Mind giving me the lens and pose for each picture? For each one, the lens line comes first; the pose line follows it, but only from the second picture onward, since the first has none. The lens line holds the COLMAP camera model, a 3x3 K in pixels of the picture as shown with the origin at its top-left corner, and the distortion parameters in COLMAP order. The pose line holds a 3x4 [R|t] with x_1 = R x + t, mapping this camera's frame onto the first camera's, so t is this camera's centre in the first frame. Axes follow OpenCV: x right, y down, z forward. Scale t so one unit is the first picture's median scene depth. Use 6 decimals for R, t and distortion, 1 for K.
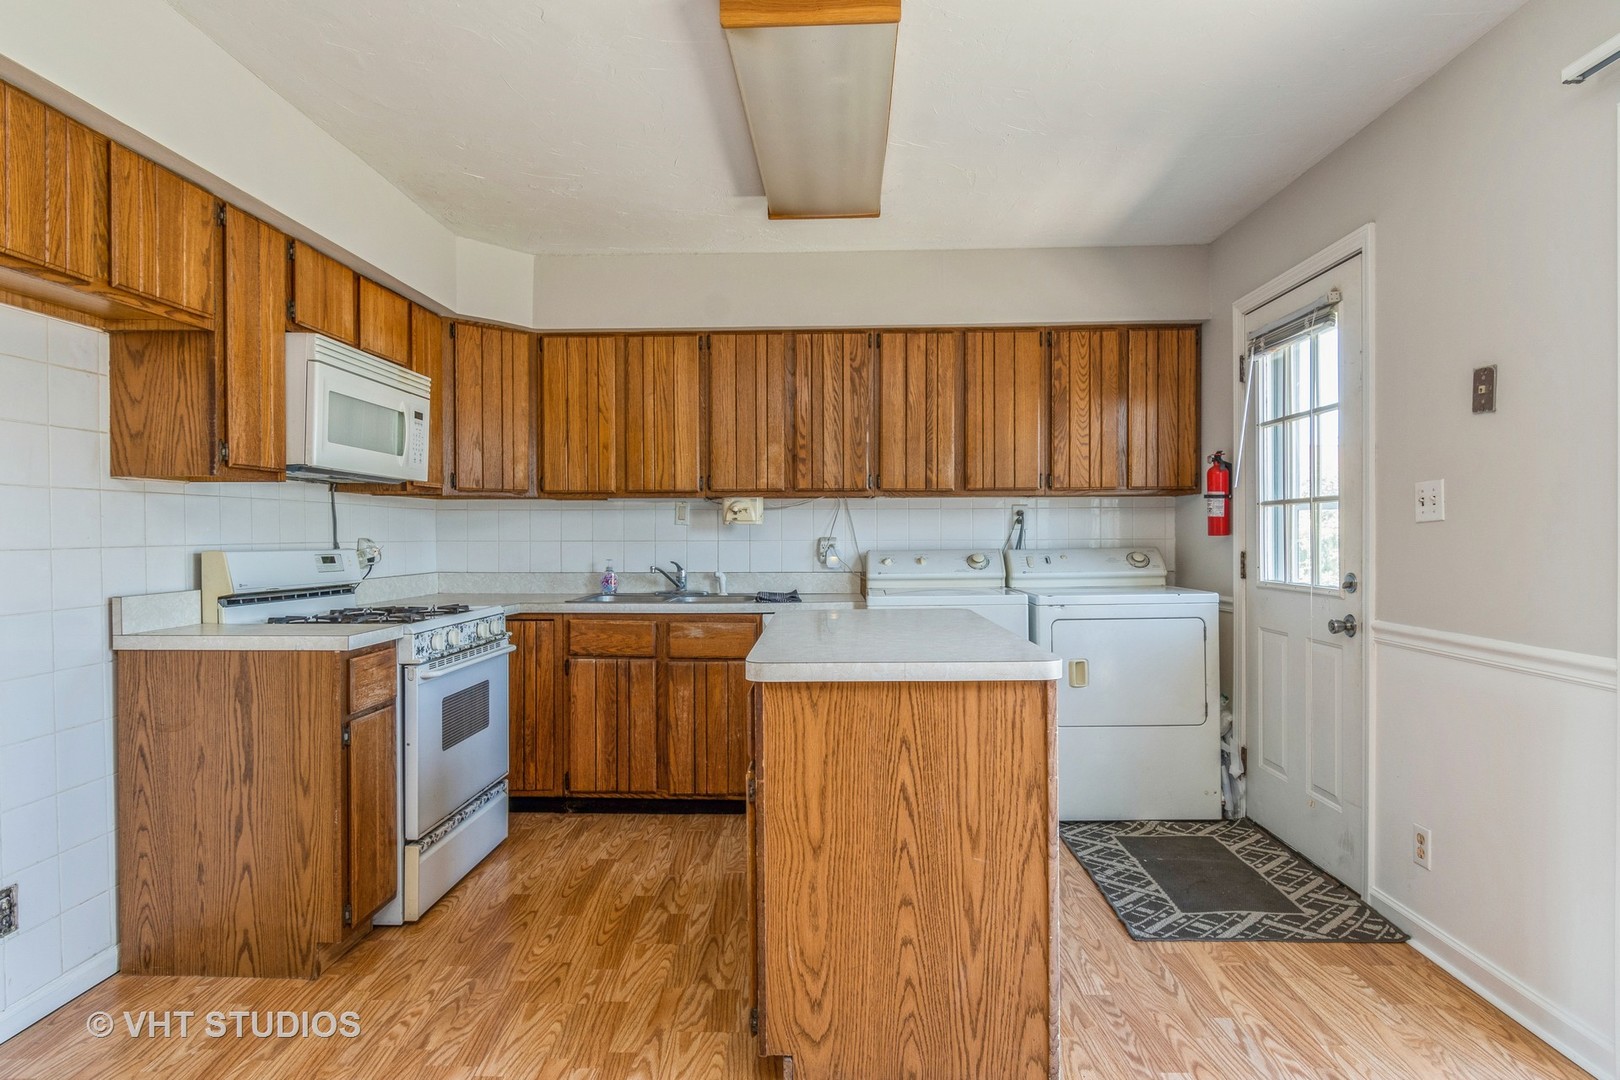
lens RADIAL K [[914.0, 0, 797.5], [0, 914.0, 544.5], [0, 0, 1]] dist [0.004094, -0.010979]
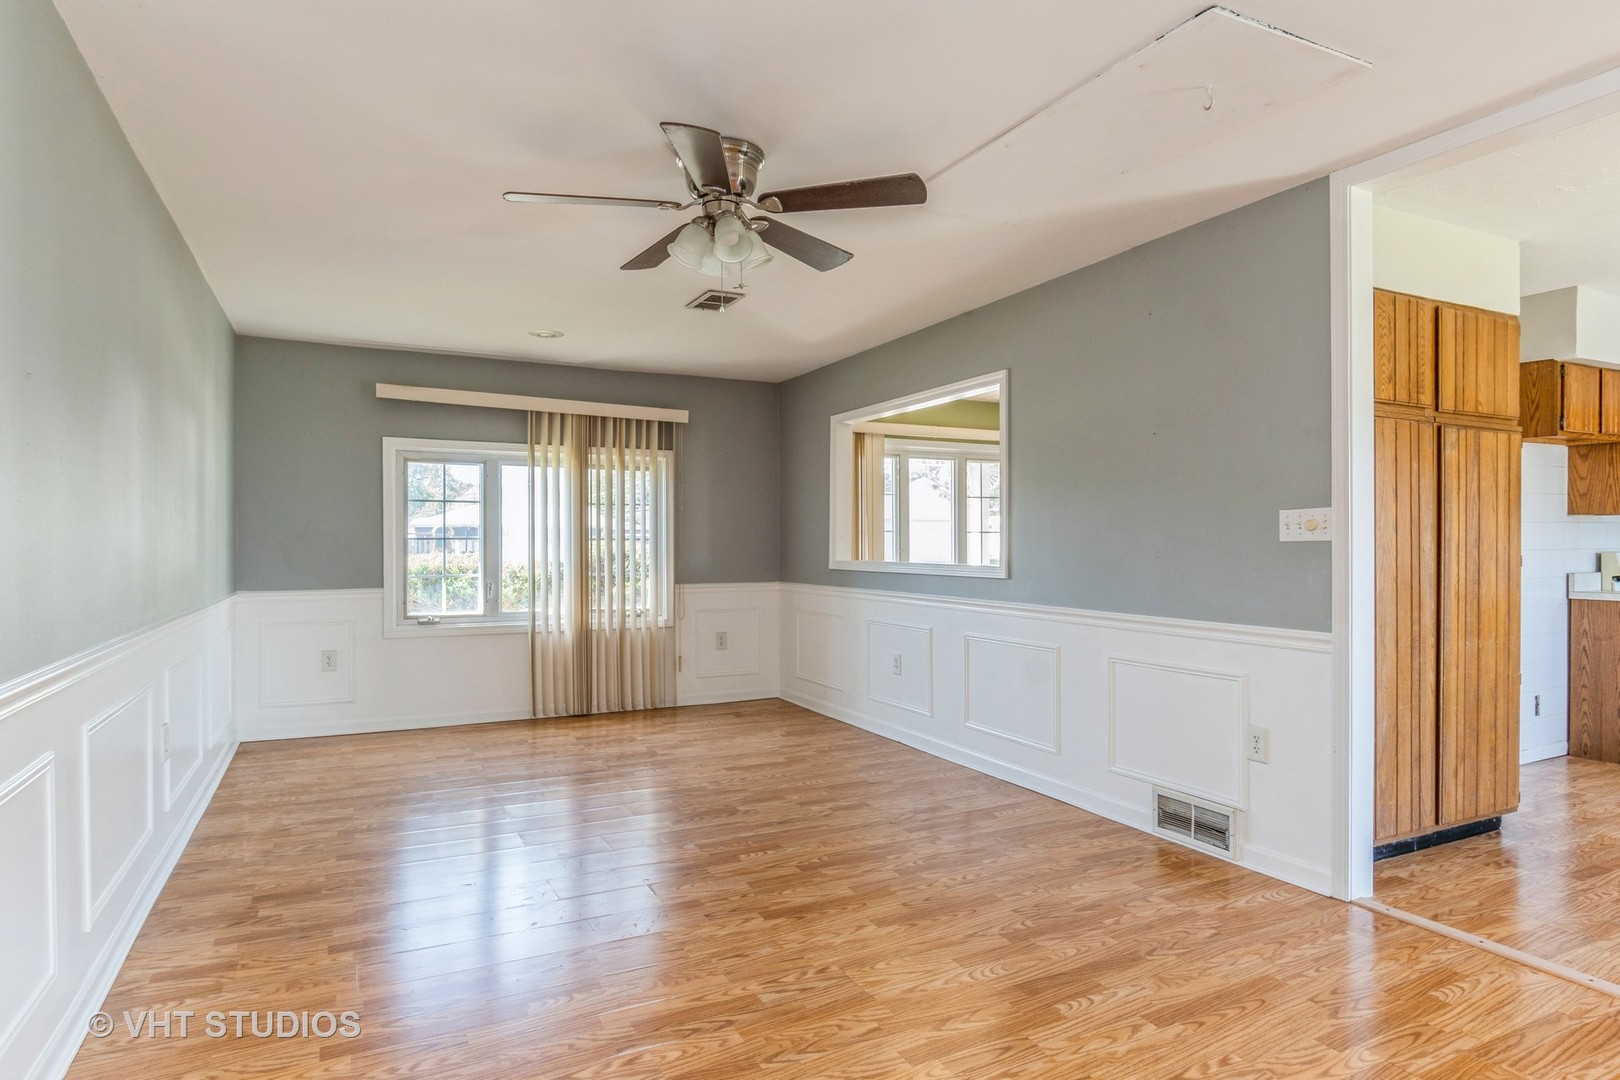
lens RADIAL K [[914.0, 0, 805.7], [0, 914.0, 542.3], [0, 0, 1]] dist [0.004094, -0.010979]
pose [[0.475021, 0.005561, -0.879957, 0.216863], [-0.013220, 0.999912, -0.000817, 0.010275], [0.879875, 0.012021, 0.475053, -1.308365]]
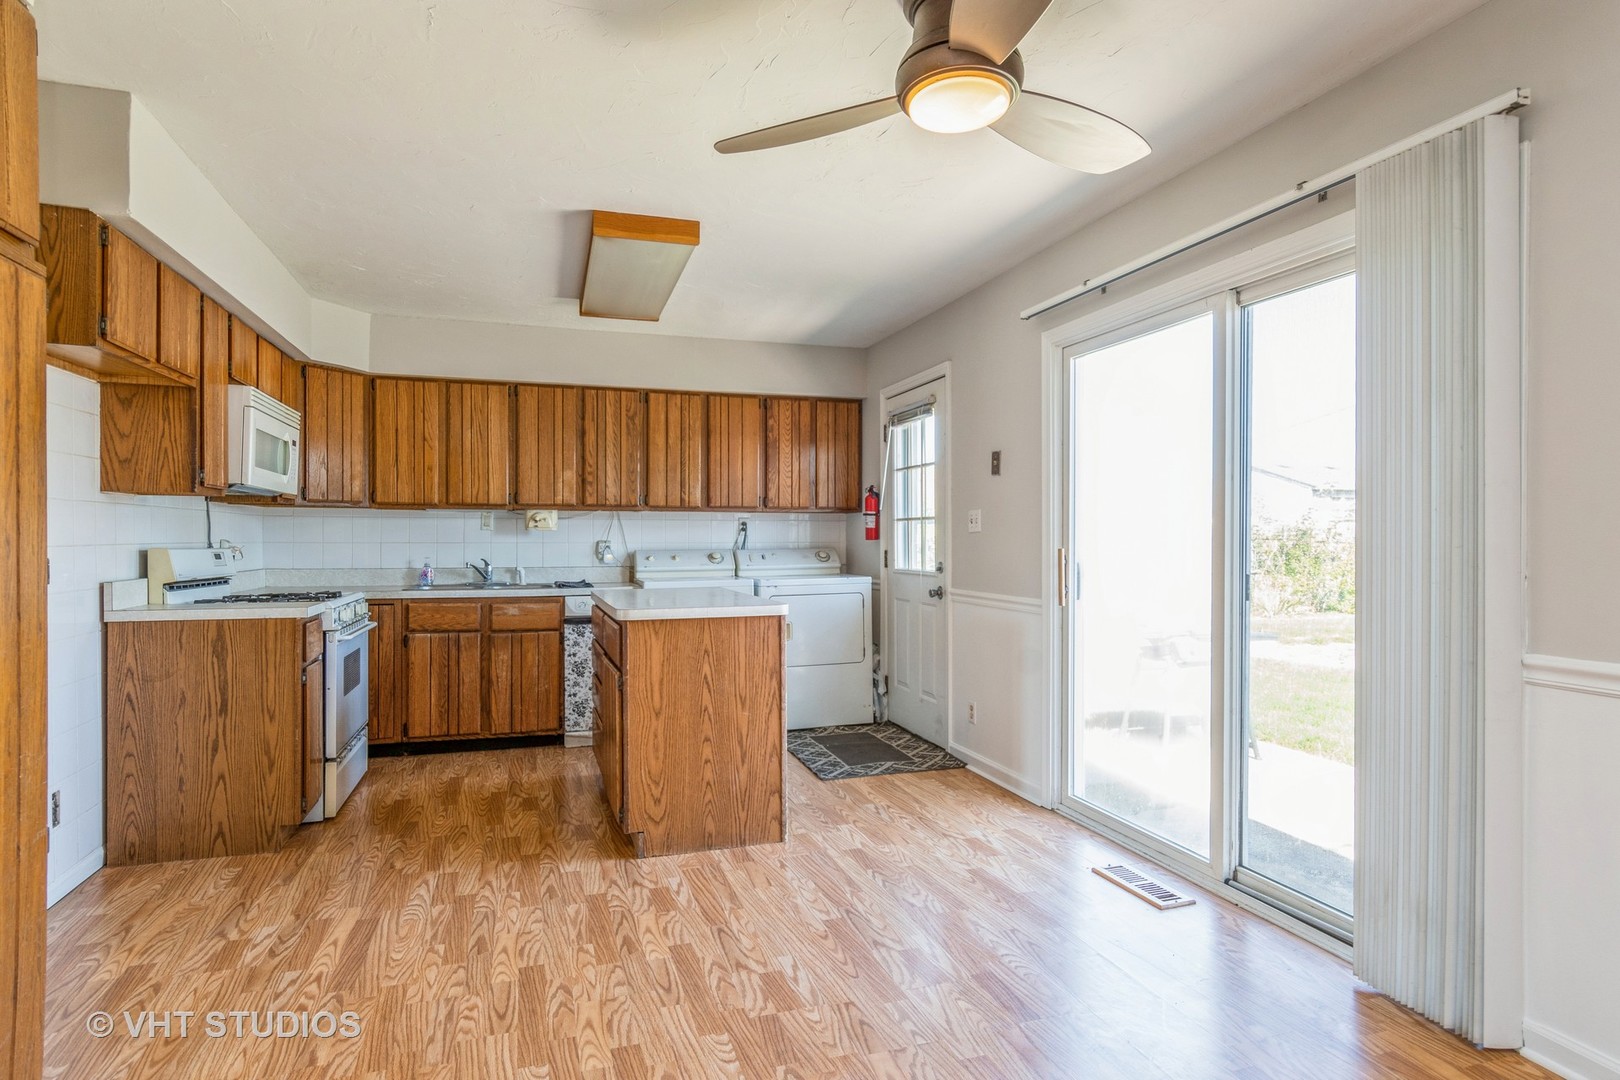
lens RADIAL K [[871.0, 0, 793.5], [0, 871.0, 544.0], [0, 0, 1]] dist [-0.000204, 0.003769]
pose [[0.946532, 0.002266, 0.322603, -0.180251], [-0.000313, 0.999981, -0.006107, 0.007885], [-0.322610, 0.005679, 0.946515, -0.453184]]
